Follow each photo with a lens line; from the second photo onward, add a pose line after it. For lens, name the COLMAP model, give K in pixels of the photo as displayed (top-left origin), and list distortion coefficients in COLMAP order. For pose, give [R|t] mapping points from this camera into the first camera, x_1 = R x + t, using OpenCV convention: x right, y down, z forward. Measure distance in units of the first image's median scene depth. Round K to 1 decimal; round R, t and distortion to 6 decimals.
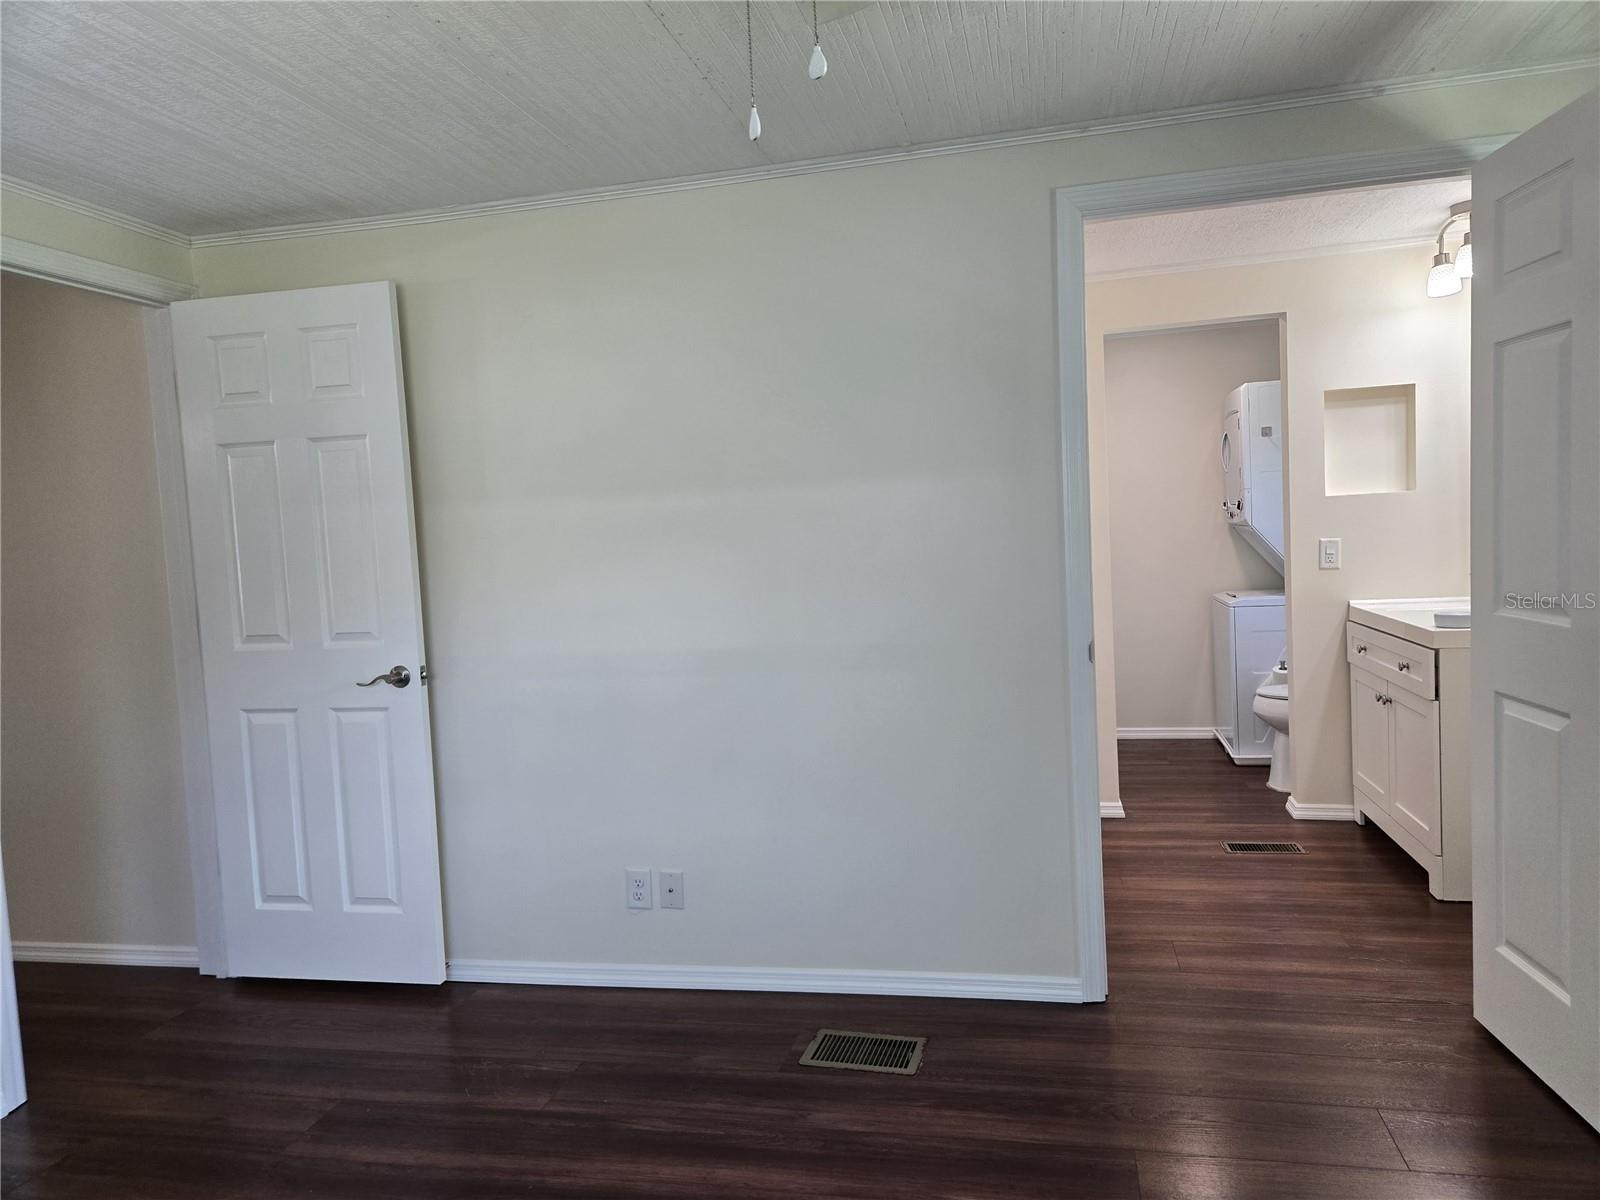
lens RADIAL K [[1091.6, 0, 800.0], [0, 1091.6, 600.0], [0, 0, 1]] dist [0.017012, -0.000155]
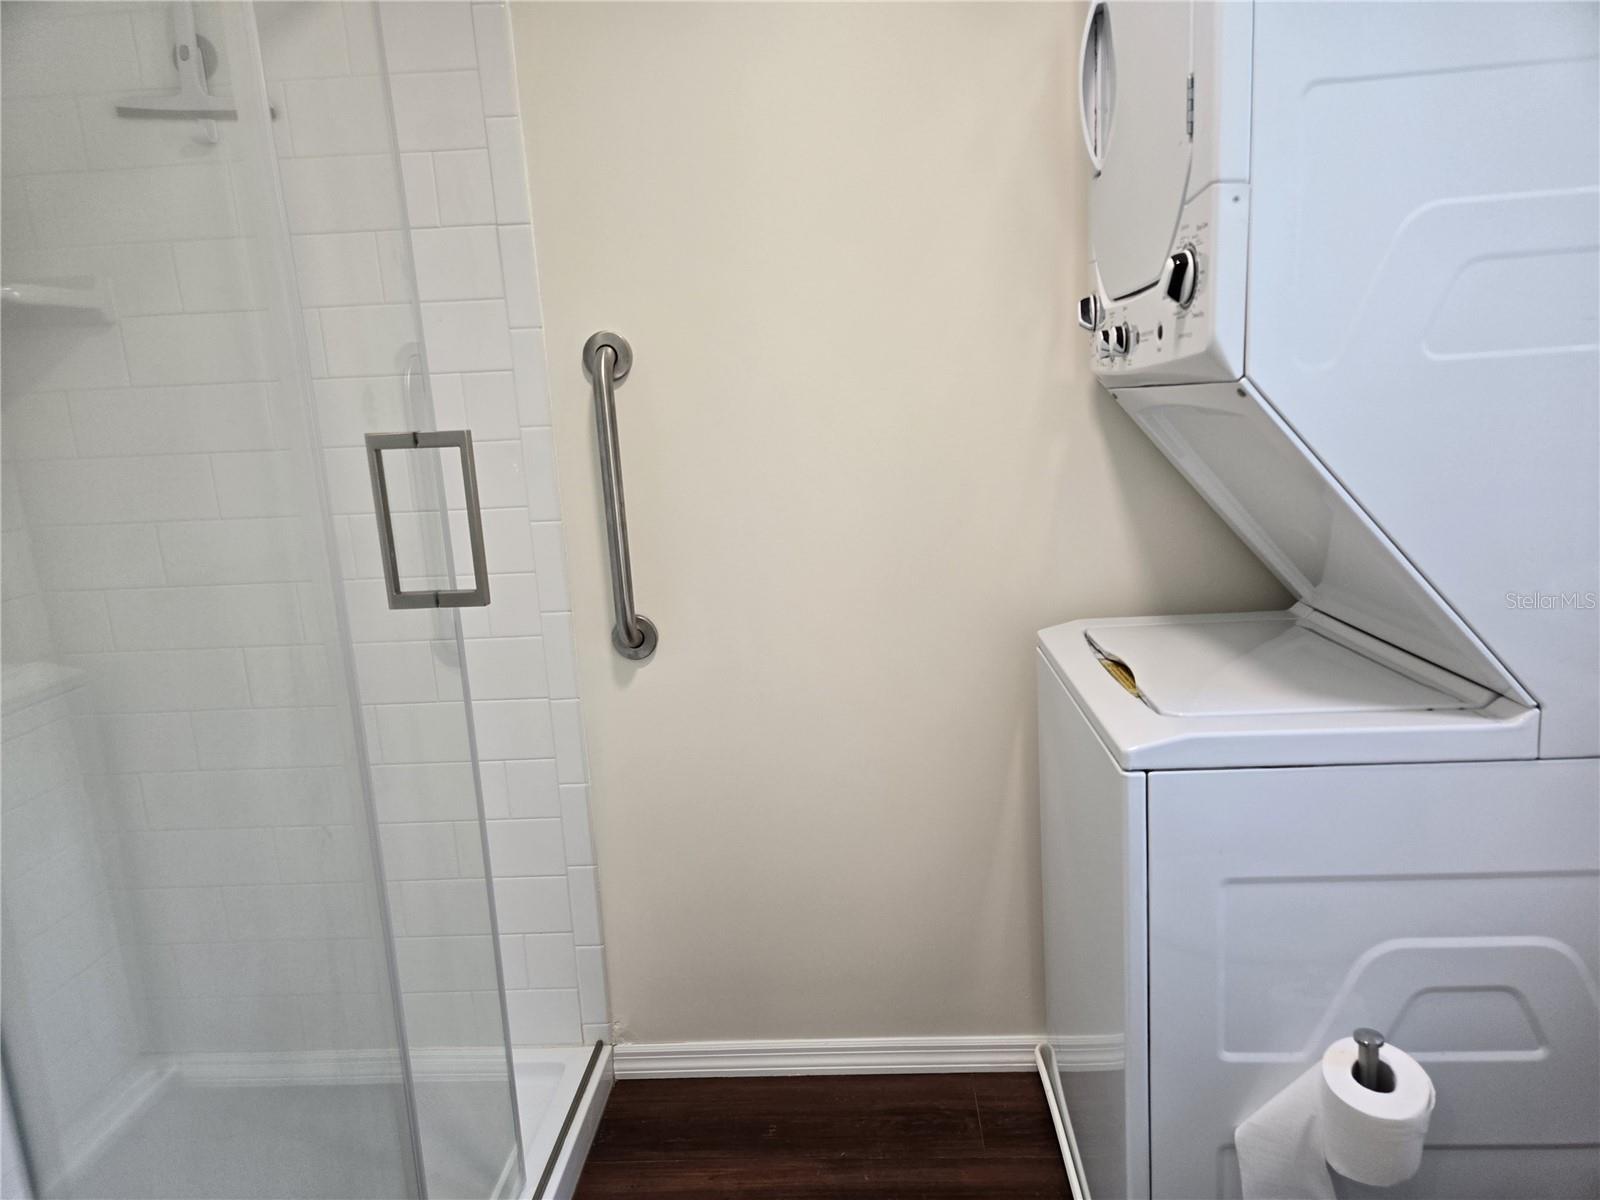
lens RADIAL K [[1091.6, 0, 800.0], [0, 1091.6, 600.0], [0, 0, 1]] dist [0.017012, -0.000155]
pose [[0.984658, -0.036293, 0.170682, 0.328530], [0.017670, 0.993842, 0.109389, -0.056240], [-0.173601, -0.104695, 0.979235, 0.898041]]
